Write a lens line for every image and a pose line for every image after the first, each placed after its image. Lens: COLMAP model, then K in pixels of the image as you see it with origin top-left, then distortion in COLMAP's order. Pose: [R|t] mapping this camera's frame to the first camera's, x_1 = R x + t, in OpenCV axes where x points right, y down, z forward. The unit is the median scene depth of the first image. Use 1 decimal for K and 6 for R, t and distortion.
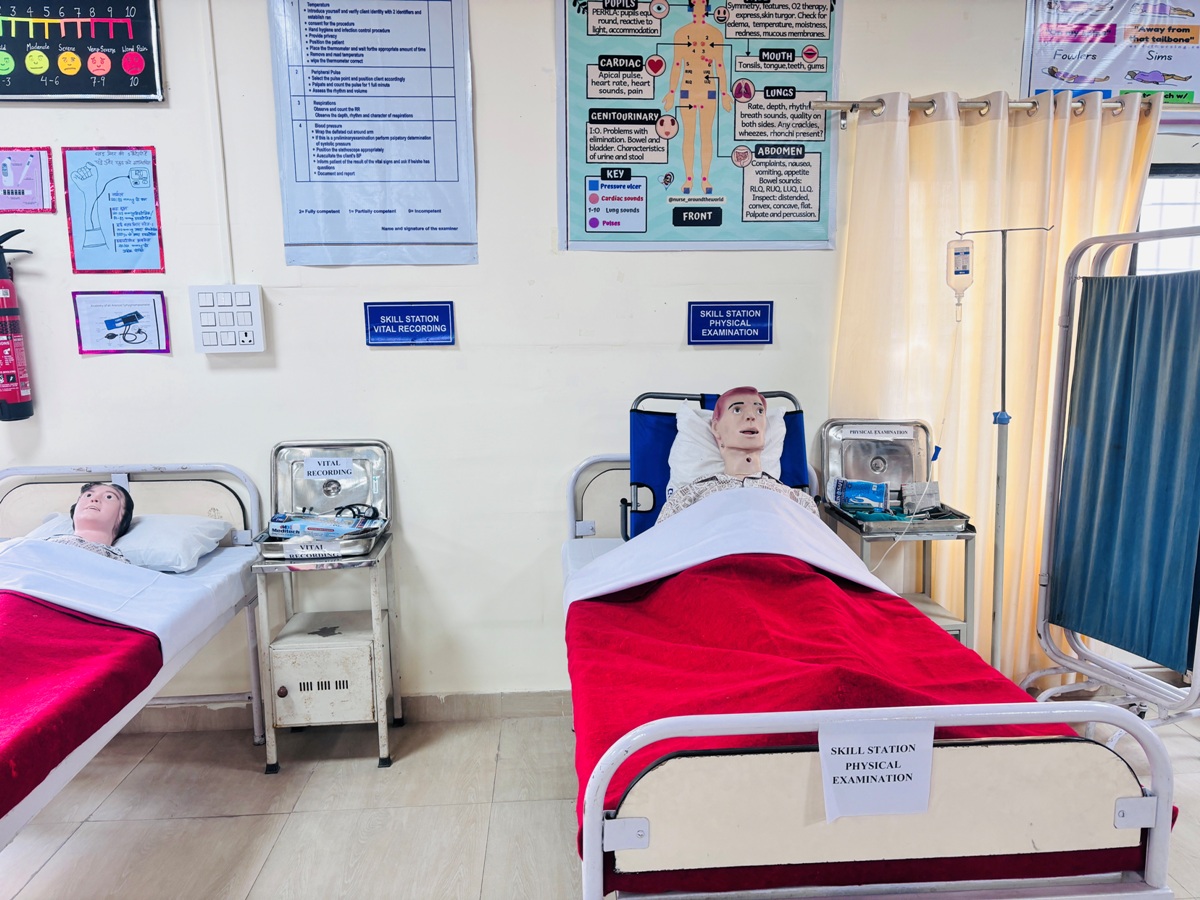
lens RADIAL K [[903.6, 0, 591.8], [0, 903.6, 443.5], [0, 0, 1]] dist [0.051145, -0.048241]
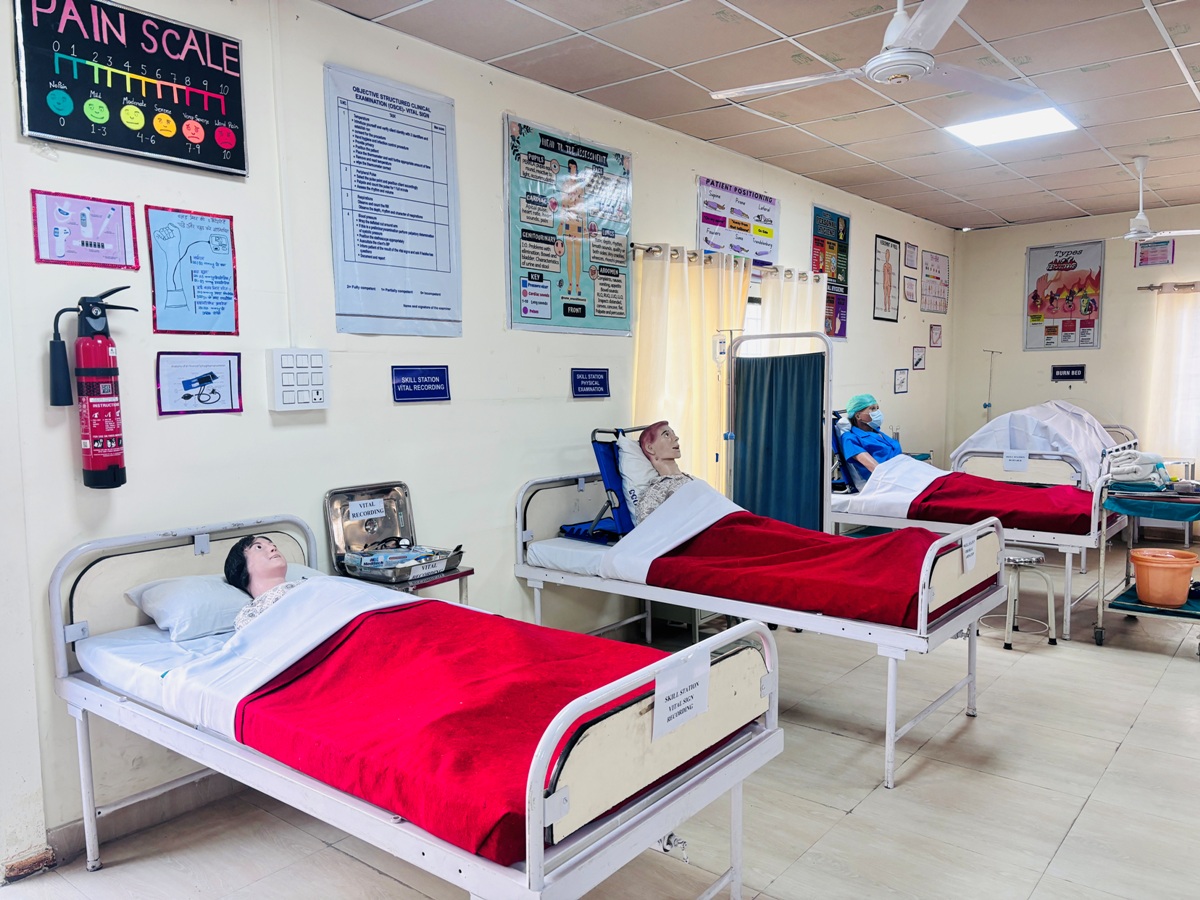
lens RADIAL K [[903.6, 0, 597.8], [0, 903.6, 473.9], [0, 0, 1]] dist [0.051145, -0.048241]
pose [[0.677851, -0.074786, 0.731386, -0.965697], [0.107495, 0.994204, 0.002032, 0.012478], [-0.727299, 0.077243, 0.681961, 0.002229]]
